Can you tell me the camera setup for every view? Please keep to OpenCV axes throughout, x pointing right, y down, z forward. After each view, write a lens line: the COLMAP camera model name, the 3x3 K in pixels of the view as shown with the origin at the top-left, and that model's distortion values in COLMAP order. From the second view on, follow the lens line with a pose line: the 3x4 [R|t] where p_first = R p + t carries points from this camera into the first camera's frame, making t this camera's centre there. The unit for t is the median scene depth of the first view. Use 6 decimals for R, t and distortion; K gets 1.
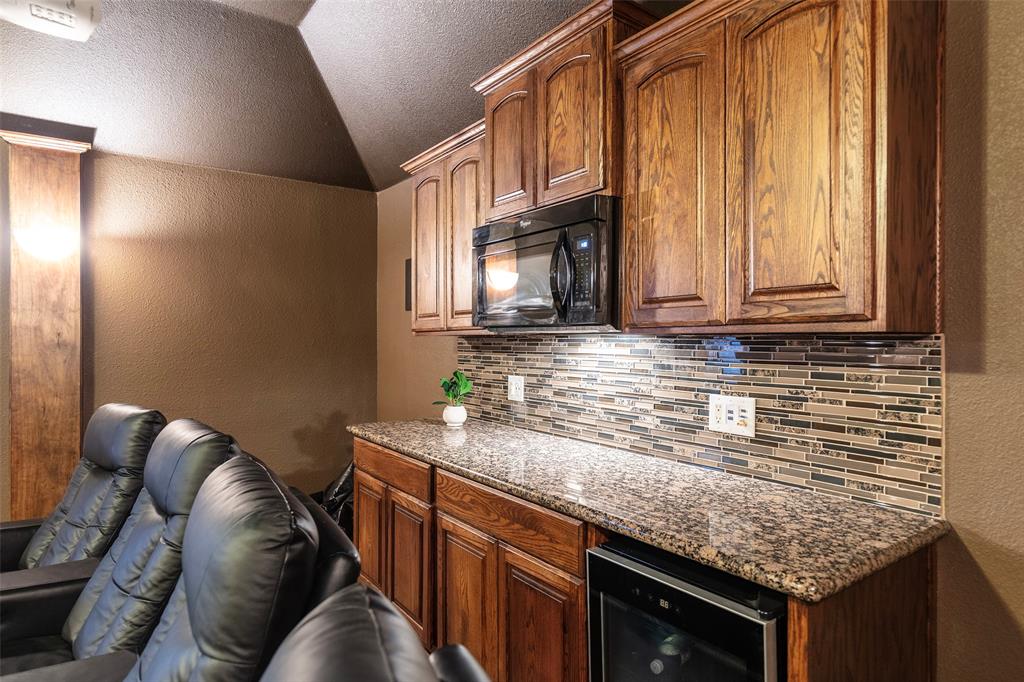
lens RADIAL K [[622.7, 0, 512.0], [0, 622.7, 341.0], [0, 0, 1]] dist [0.001975, 0.000583]
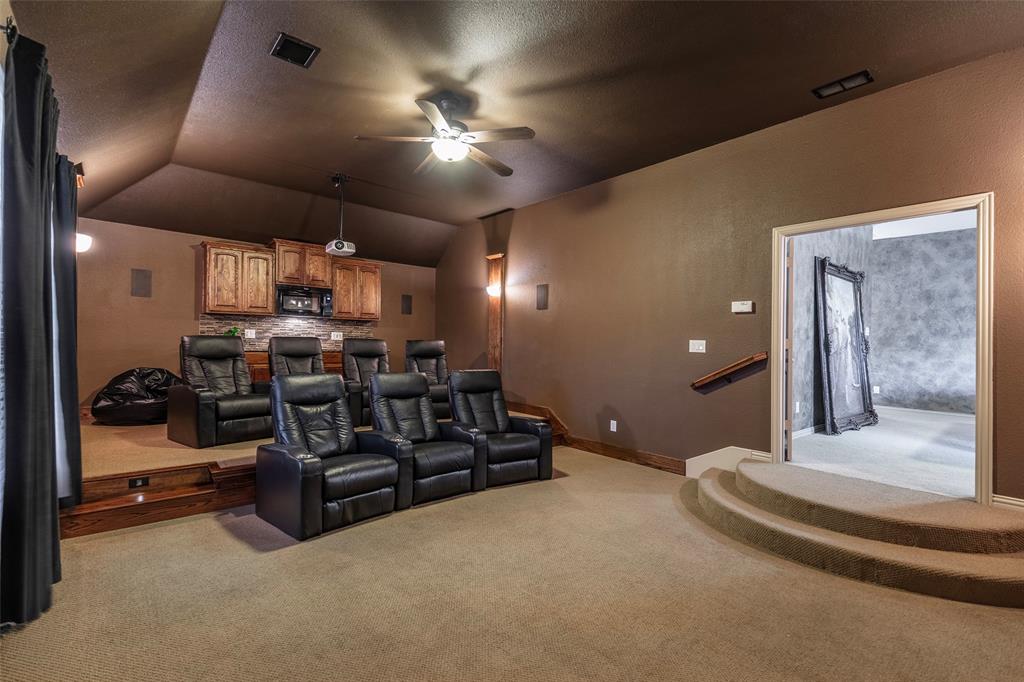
lens RADIAL K [[465.2, 0, 509.1], [0, 465.2, 334.5], [0, 0, 1]] dist [0.000571, -0.000006]
pose [[-0.129189, 0.012200, 0.991545, -0.353604], [-0.017834, 0.999734, -0.014624, 0.013846], [-0.991460, -0.019572, -0.128937, 0.012849]]
